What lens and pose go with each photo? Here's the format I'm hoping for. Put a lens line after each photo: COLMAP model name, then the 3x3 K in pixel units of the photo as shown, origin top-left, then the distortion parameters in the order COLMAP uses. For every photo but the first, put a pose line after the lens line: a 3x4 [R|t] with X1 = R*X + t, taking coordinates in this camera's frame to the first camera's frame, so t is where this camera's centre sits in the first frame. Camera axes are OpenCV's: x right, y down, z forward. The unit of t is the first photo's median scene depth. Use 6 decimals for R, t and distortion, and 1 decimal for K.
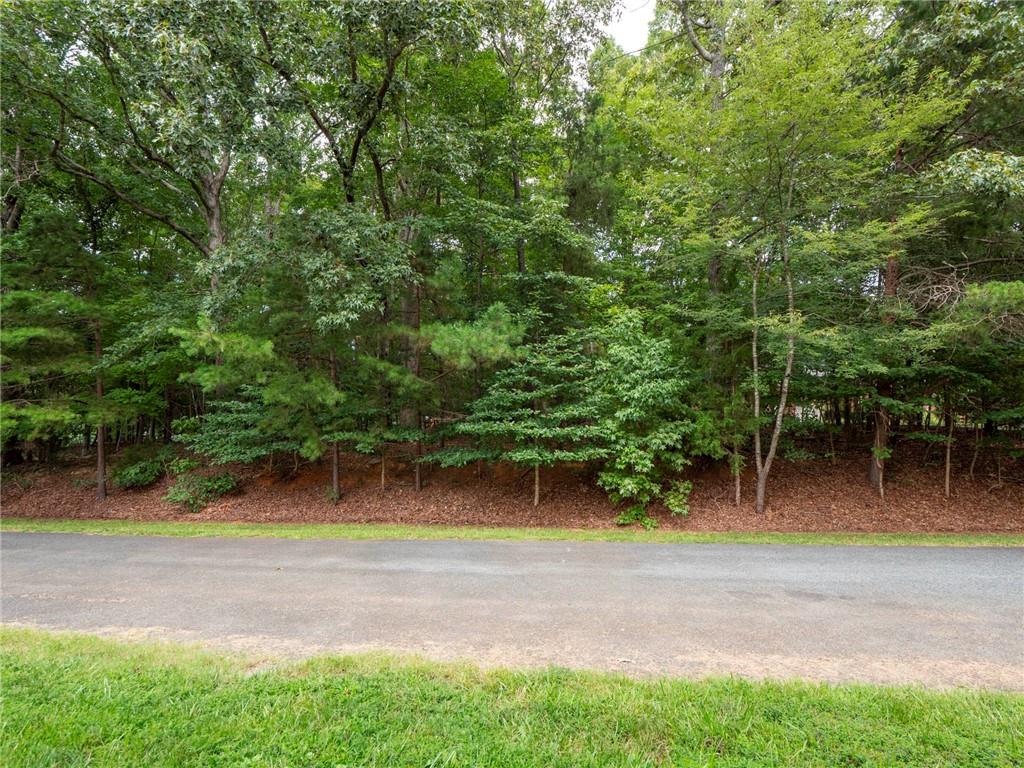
lens RADIAL K [[571.6, 0, 512.3], [0, 571.6, 390.2], [0, 0, 1]] dist [0.001902, -0.003731]
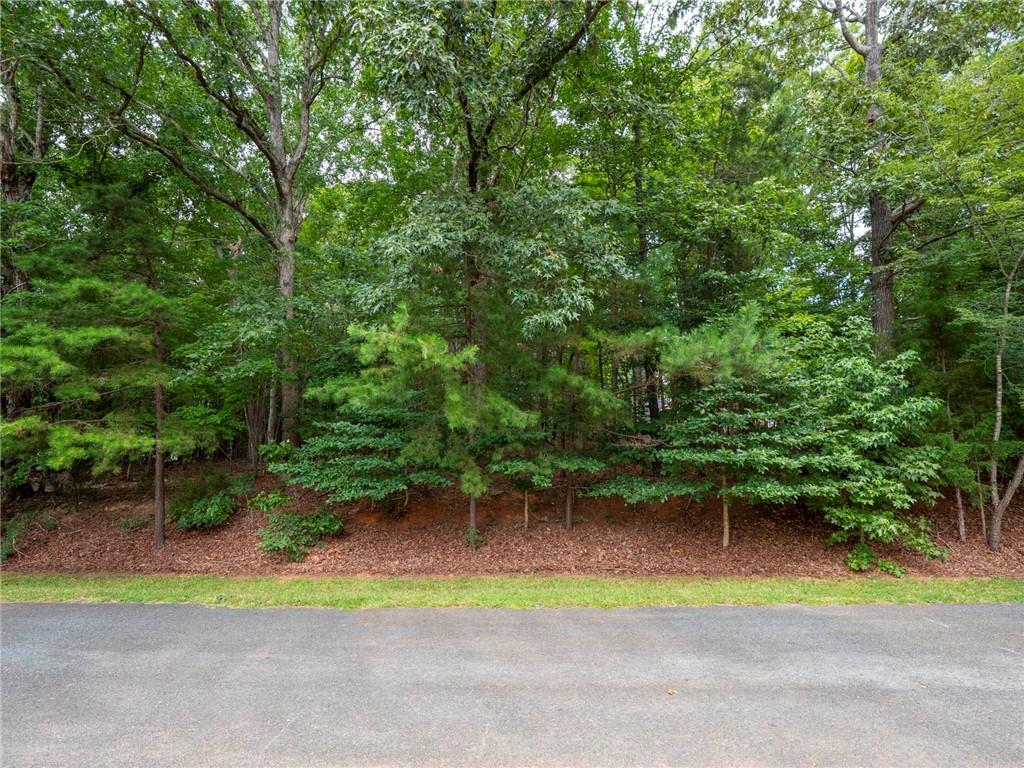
lens RADIAL K [[552.1, 0, 511.9], [0, 552.1, 386.3], [0, 0, 1]] dist [-0.008155, -0.000475]
pose [[0.995801, 0.005452, 0.091387, -0.360714], [-0.002263, 0.999386, -0.034963, -0.005271], [-0.091521, 0.034610, 0.995201, 0.217875]]
